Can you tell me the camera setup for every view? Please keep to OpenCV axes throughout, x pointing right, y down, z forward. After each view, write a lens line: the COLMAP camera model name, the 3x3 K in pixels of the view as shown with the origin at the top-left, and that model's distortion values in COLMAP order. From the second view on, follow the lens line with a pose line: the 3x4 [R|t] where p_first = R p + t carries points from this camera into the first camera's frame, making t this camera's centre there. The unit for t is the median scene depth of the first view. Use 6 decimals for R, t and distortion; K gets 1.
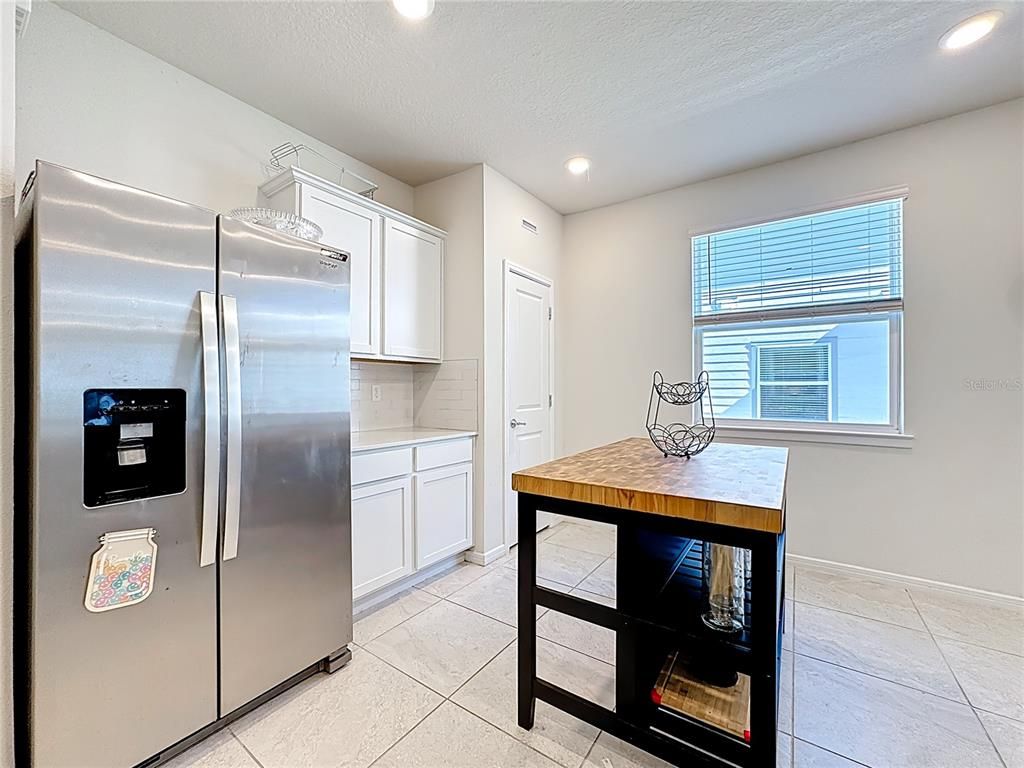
lens RADIAL K [[415.4, 0, 512.7], [0, 415.4, 386.0], [0, 0, 1]] dist [-0.000520, -0.000052]
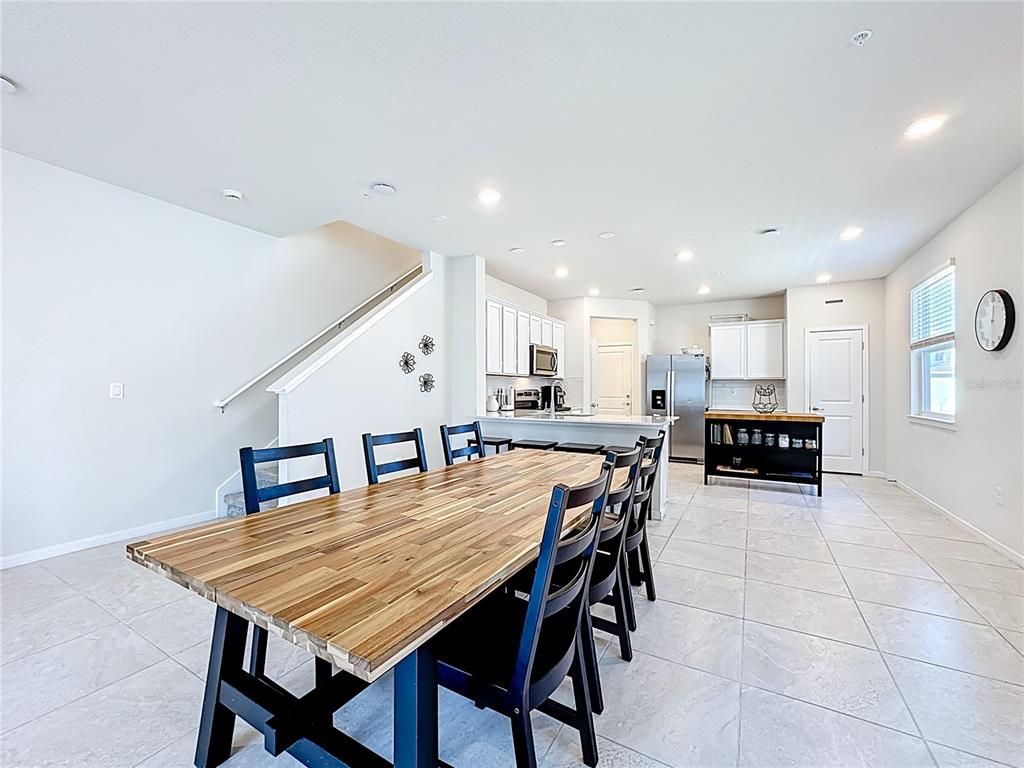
lens RADIAL K [[415.4, 0, 512.7], [0, 415.4, 386.0], [0, 0, 1]] dist [-0.000520, -0.000052]
pose [[0.078516, -0.008599, -0.996876, 3.886690], [-0.002667, 0.999957, -0.008835, 0.004333], [0.996909, 0.003353, 0.078490, -1.220205]]
